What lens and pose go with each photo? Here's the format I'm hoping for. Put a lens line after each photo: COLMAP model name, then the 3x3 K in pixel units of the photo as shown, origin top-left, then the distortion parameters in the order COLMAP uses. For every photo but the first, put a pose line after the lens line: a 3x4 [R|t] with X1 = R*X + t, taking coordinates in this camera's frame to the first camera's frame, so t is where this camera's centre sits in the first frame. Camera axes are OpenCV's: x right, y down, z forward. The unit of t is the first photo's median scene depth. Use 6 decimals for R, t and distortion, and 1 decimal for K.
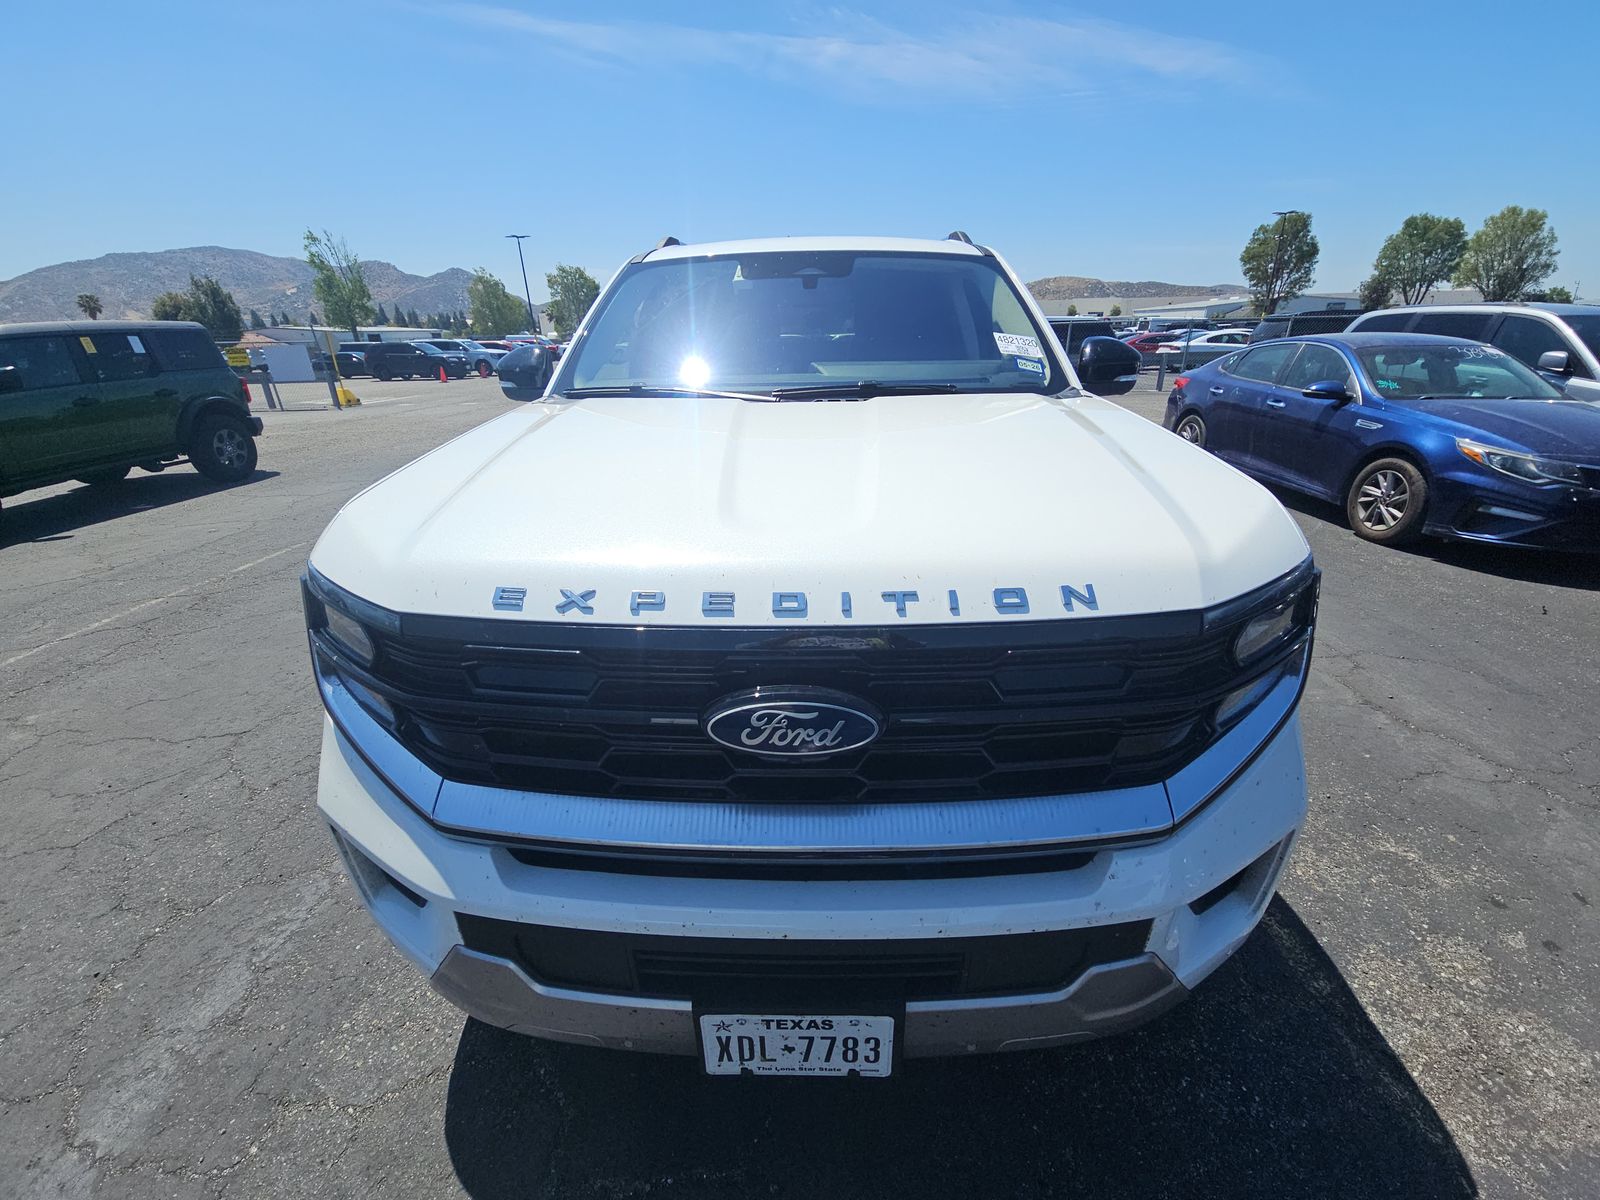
lens RADIAL K [[643.7, 0, 800.0], [0, 643.7, 600.0], [0, 0, 1]] dist [0.030112, -0.020195]
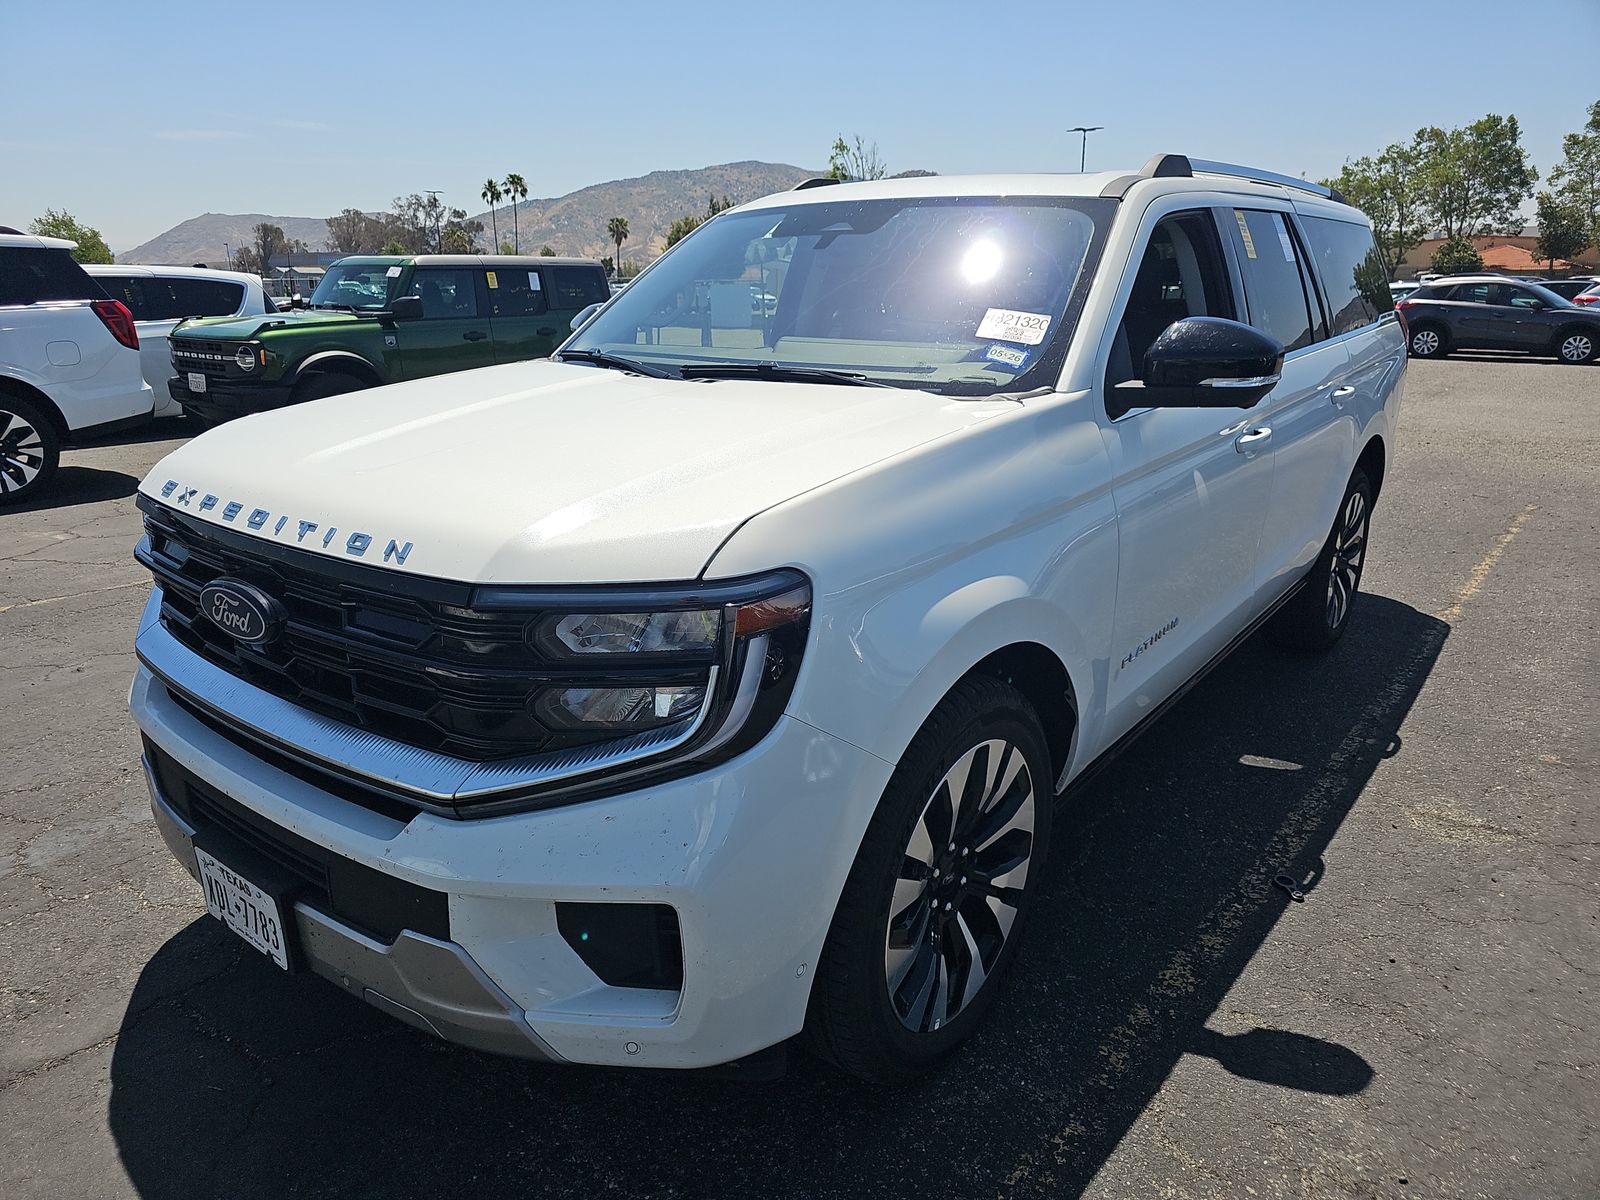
lens RADIAL K [[1079.6, 0, 800.0], [0, 1079.6, 600.0], [0, 0, 1]] dist [0.046744, -0.001850]
pose [[0.790863, 0.190539, -0.581576, 1.078225], [-0.243005, 0.969942, -0.012674, -0.035857], [0.561680, 0.151349, 0.813393, -0.066574]]
